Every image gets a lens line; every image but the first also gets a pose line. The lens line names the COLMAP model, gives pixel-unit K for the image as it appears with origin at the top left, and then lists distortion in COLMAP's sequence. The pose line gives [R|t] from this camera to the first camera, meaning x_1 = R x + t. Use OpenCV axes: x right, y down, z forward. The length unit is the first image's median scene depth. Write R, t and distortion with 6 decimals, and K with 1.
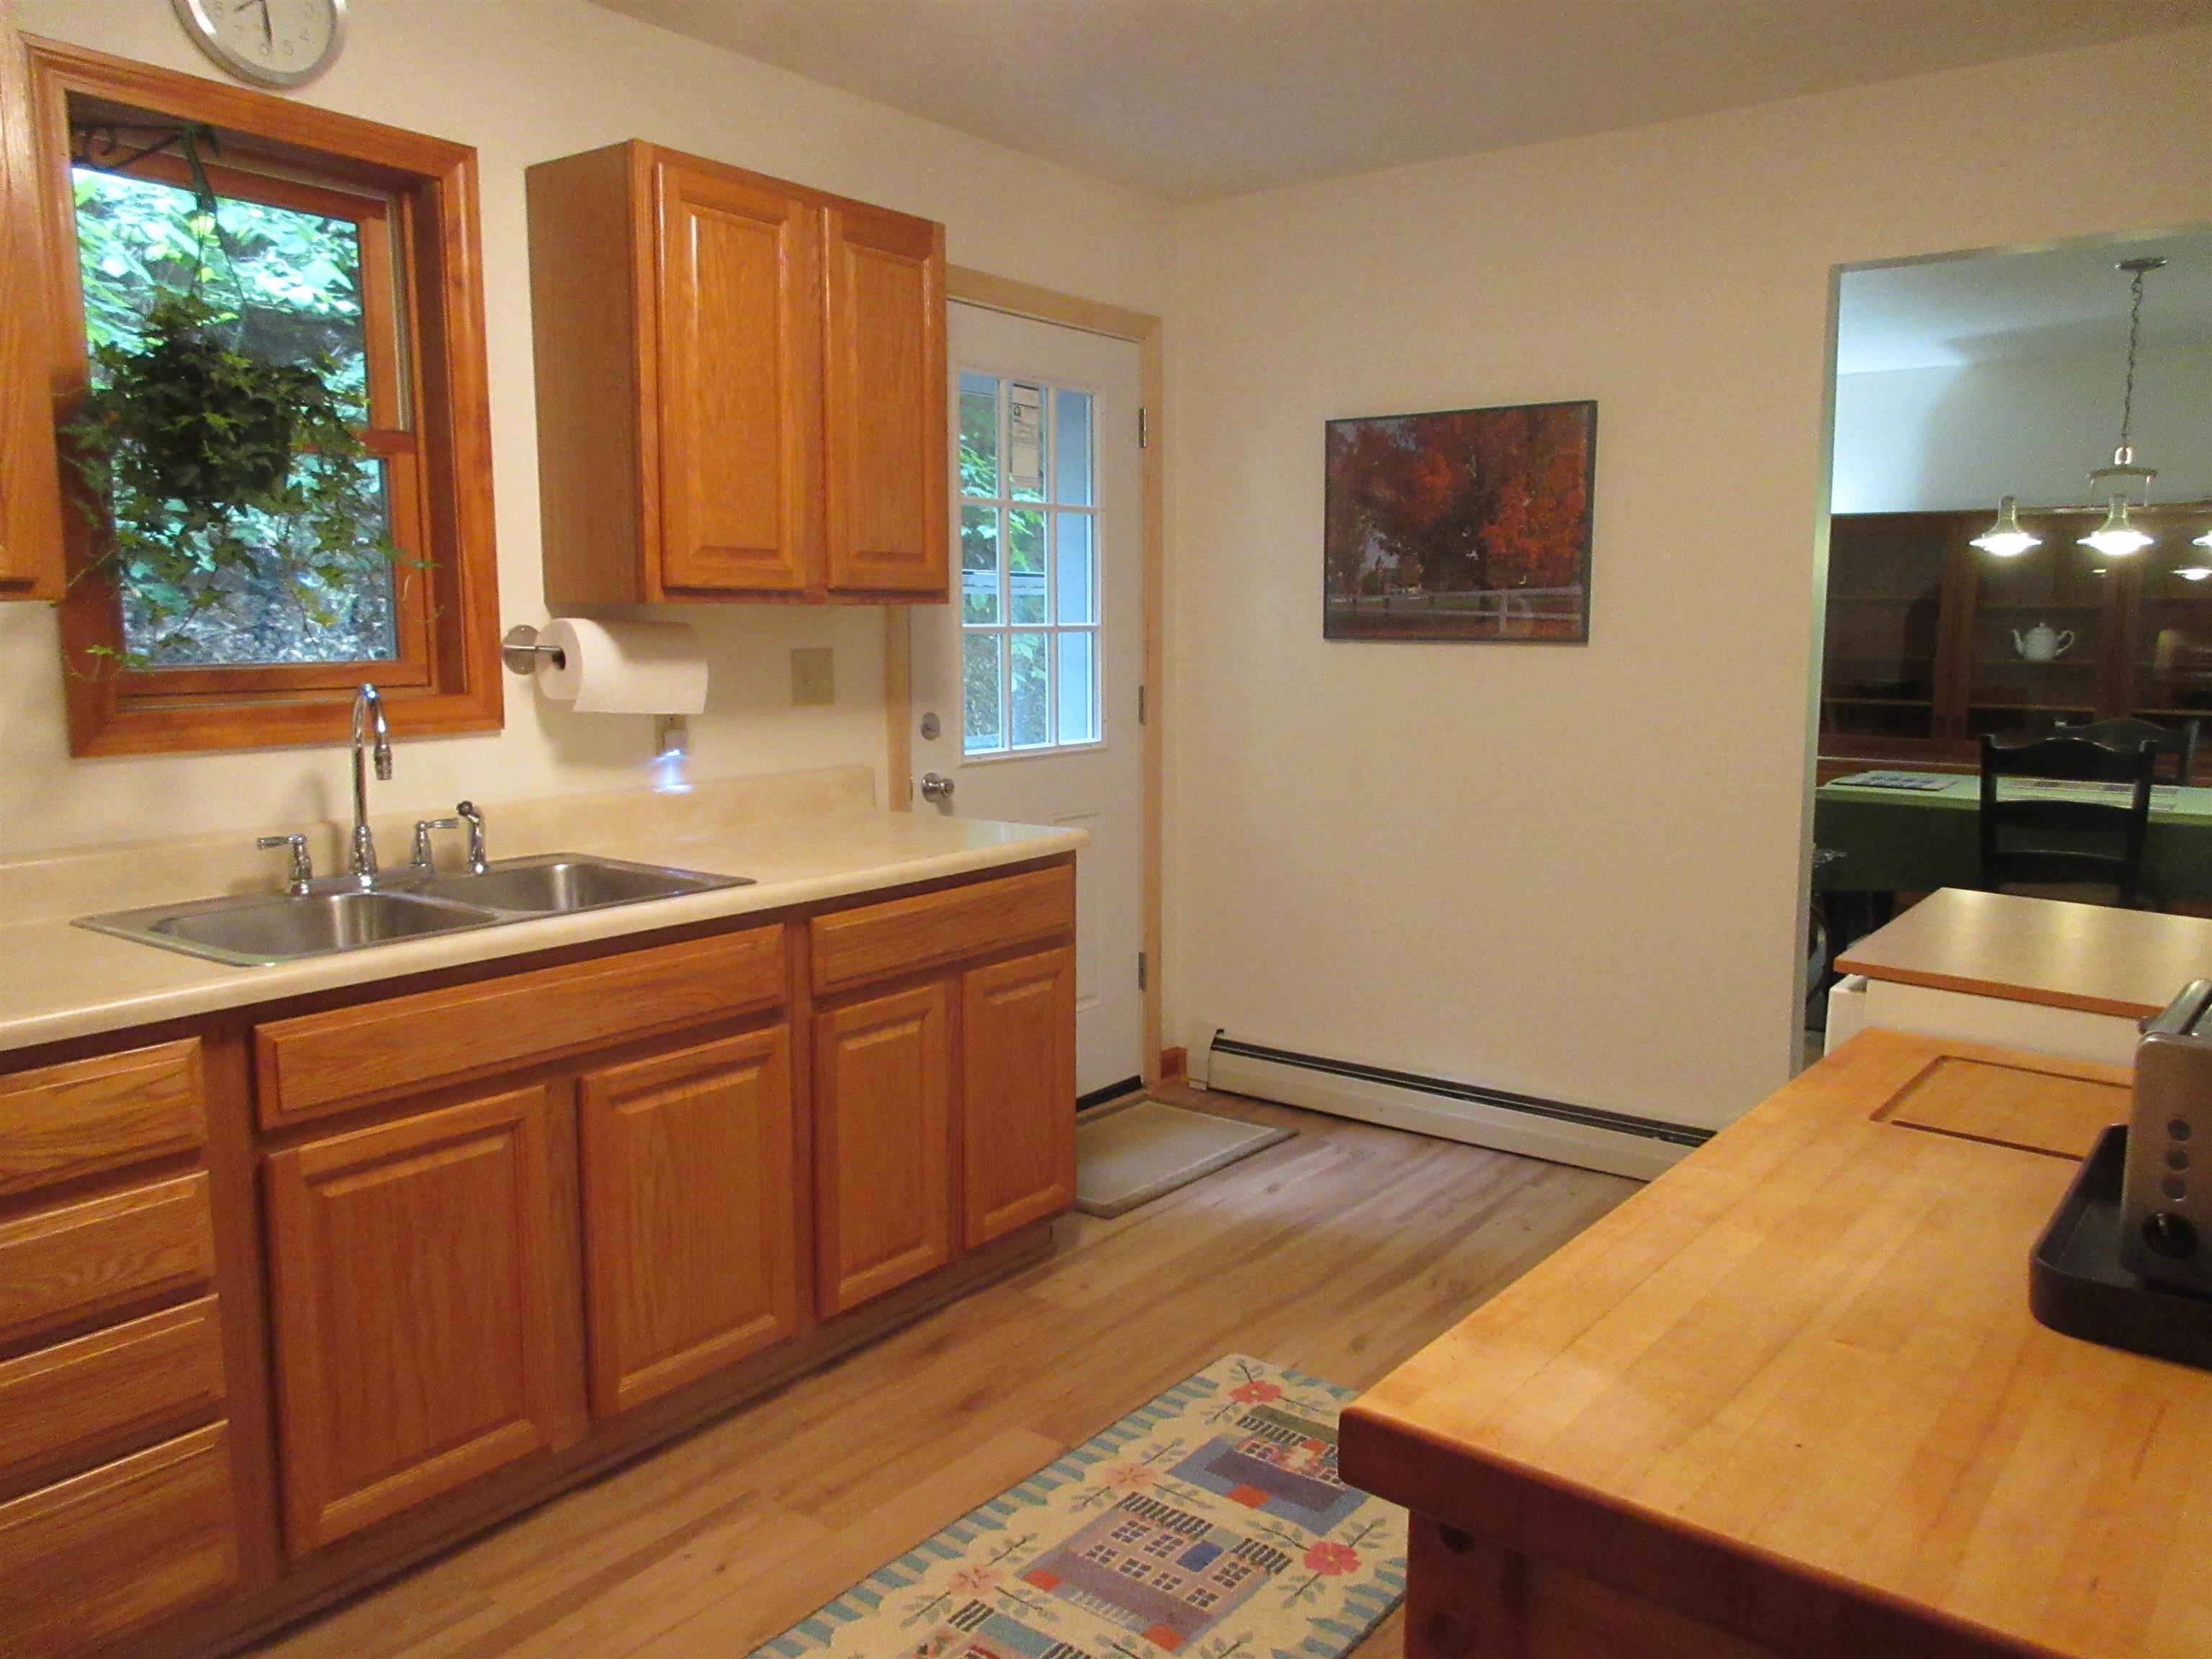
lens RADIAL K [[1647.0, 0, 1106.3], [0, 1647.0, 815.3], [0, 0, 1]] dist [0.001262, 0.000944]
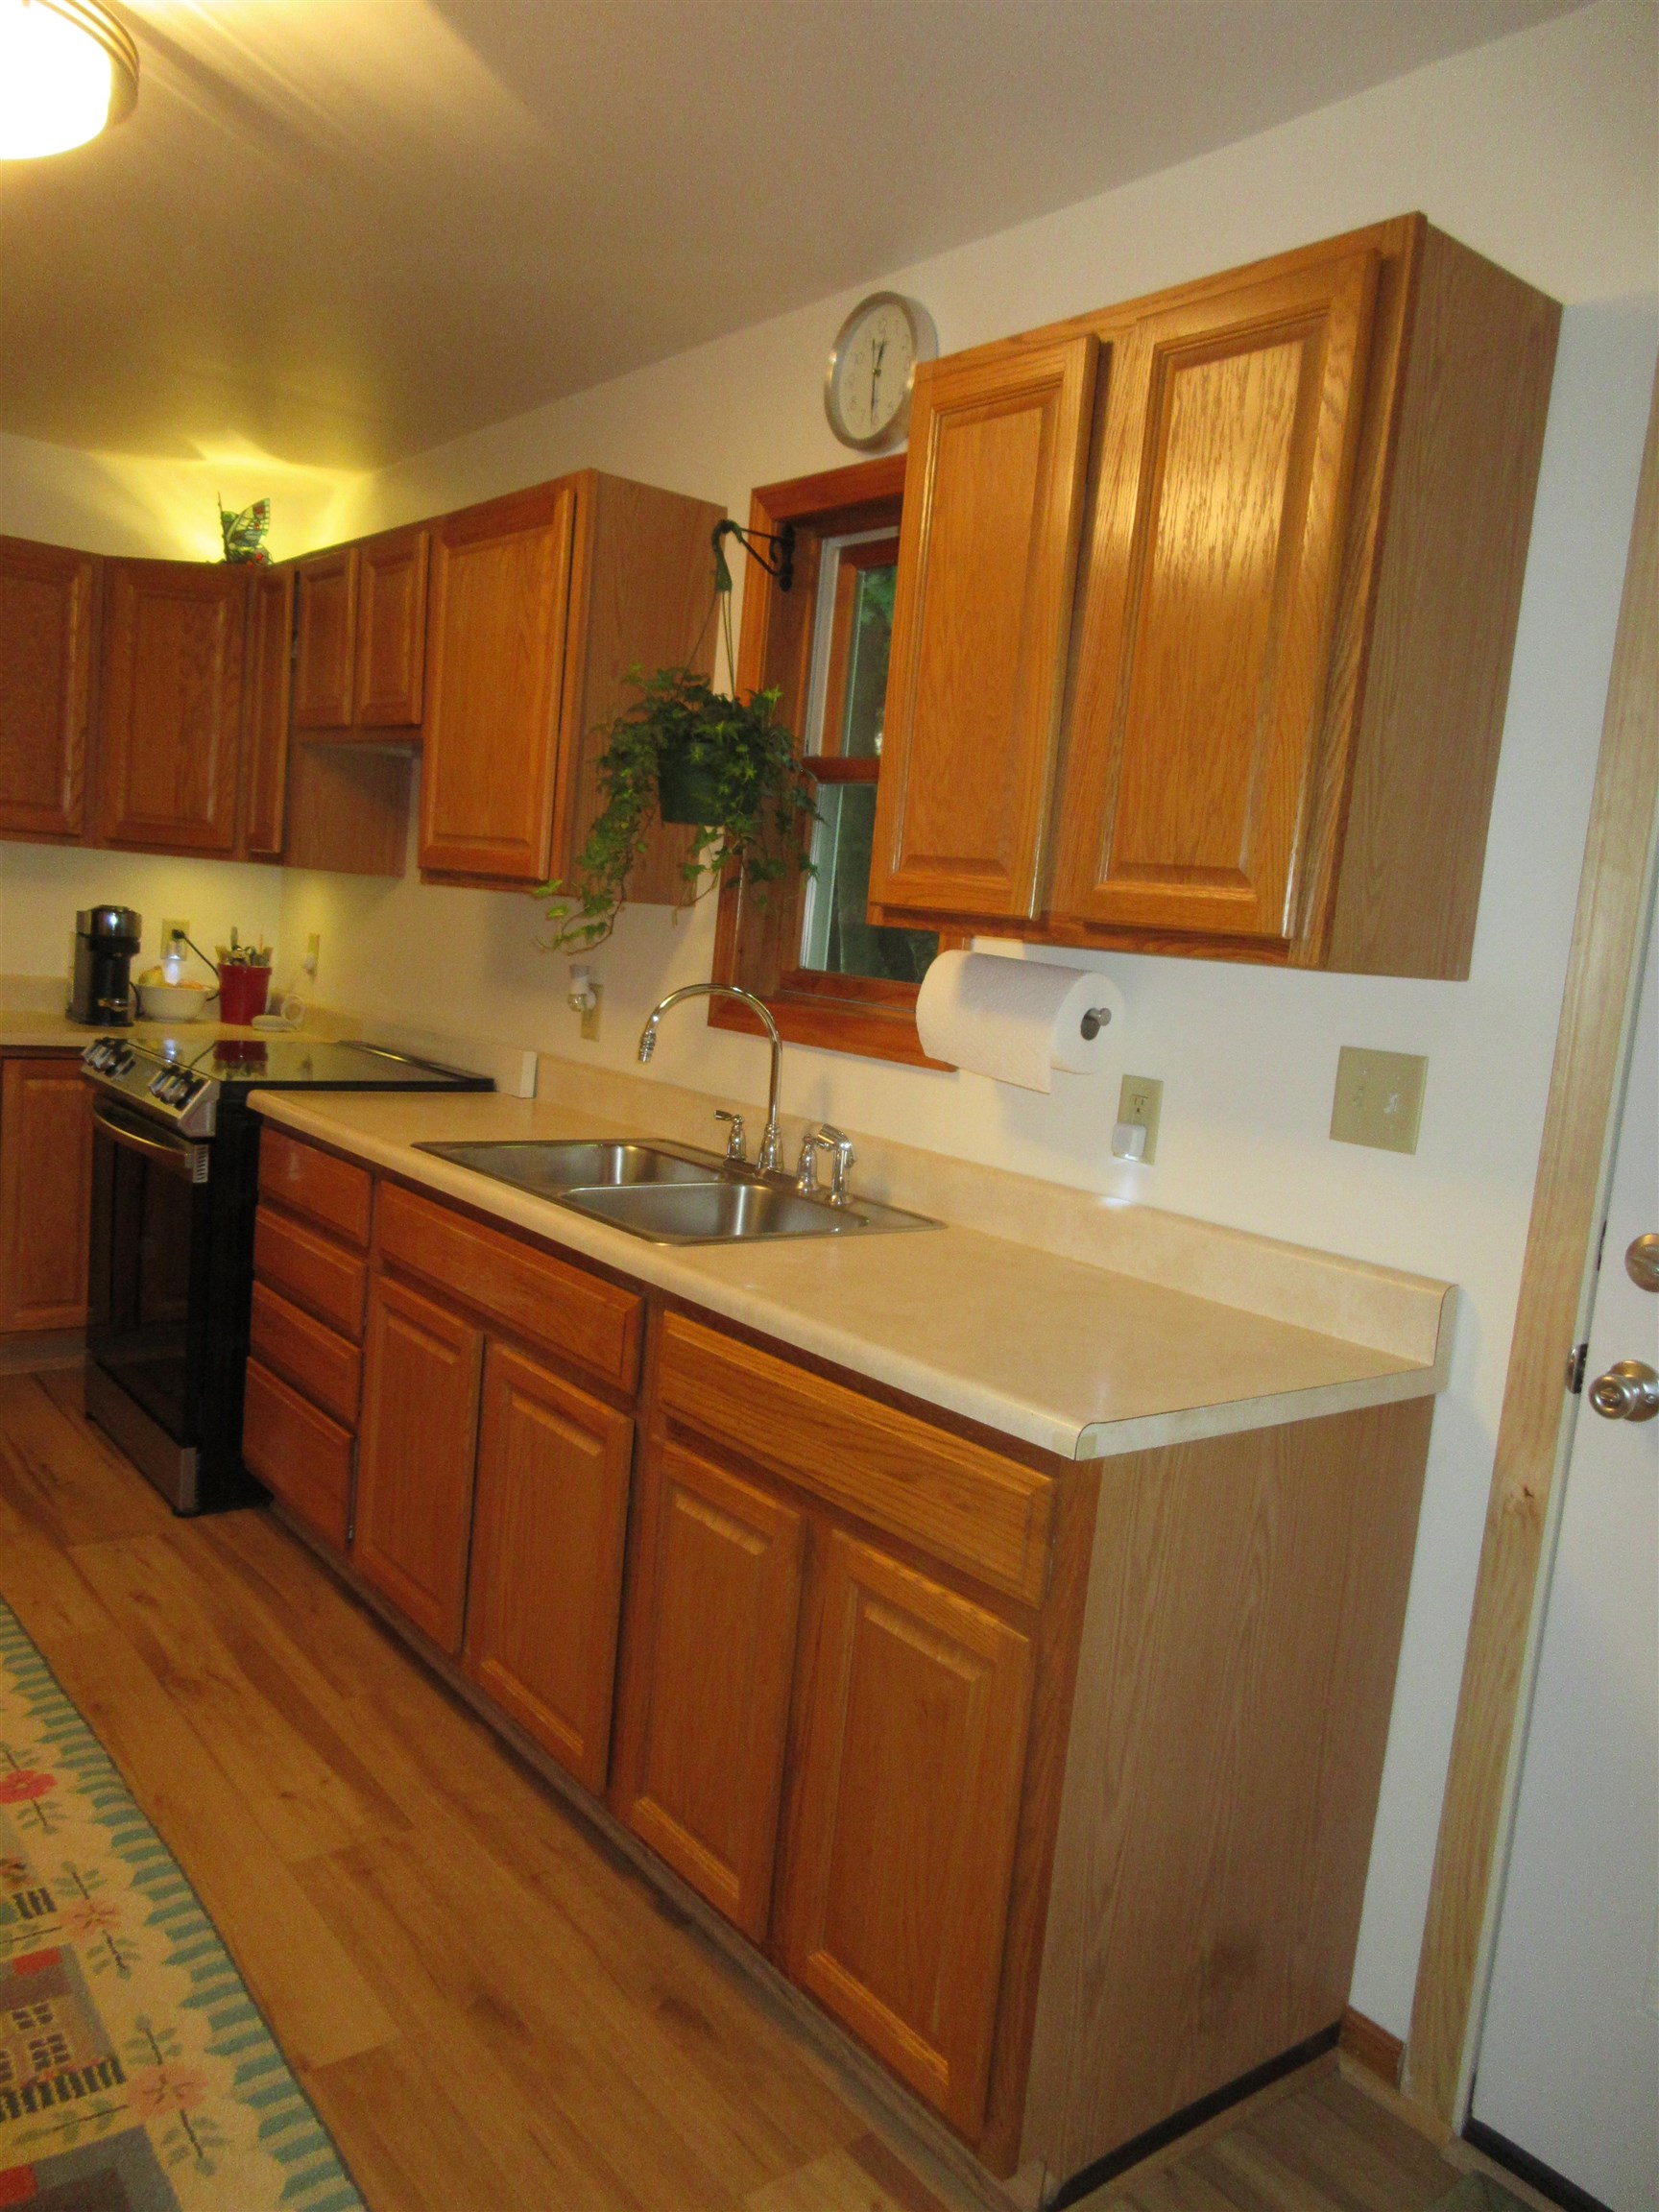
lens RADIAL K [[1647.0, 0, 834.2], [0, 1647.0, 1095.5], [0, 0, 1]] dist [0.001262, 0.000944]
pose [[-0.251764, 0.084638, -0.964080, 0.525204], [-0.210263, 0.967590, 0.139855, -0.156381], [0.944672, 0.237921, -0.225808, 1.176718]]
